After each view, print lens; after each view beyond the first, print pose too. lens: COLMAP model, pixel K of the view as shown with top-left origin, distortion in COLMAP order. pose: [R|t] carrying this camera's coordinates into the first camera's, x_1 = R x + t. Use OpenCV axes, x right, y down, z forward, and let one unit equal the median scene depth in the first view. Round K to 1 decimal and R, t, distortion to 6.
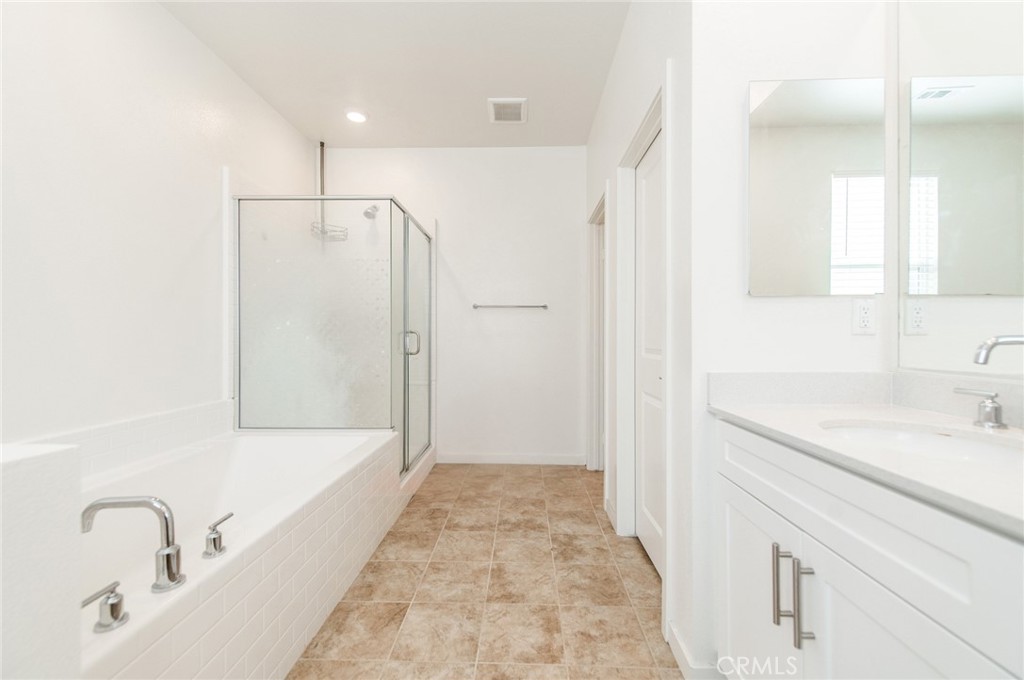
lens RADIAL K [[403.8, 0, 515.2], [0, 403.8, 336.7], [0, 0, 1]] dist [0.010651, -0.000471]
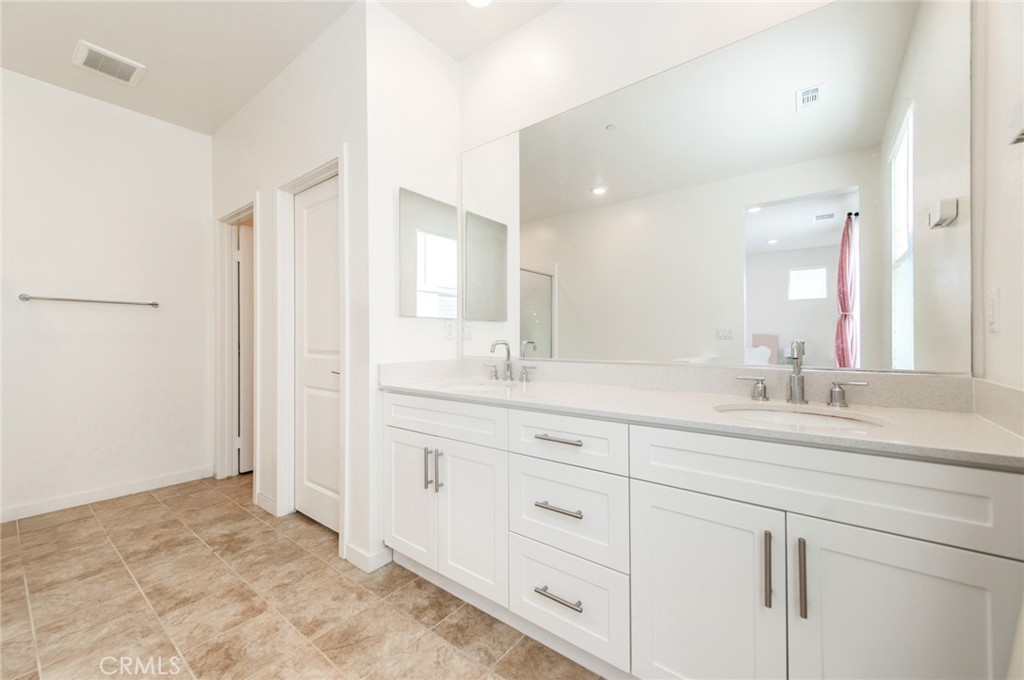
lens RADIAL K [[403.8, 0, 515.2], [0, 403.8, 336.7], [0, 0, 1]] dist [0.010651, -0.000471]
pose [[0.586745, 0.001720, 0.809770, -0.288229], [0.000413, 0.999997, -0.002424, -0.007423], [-0.809772, 0.001756, 0.586742, -0.205197]]
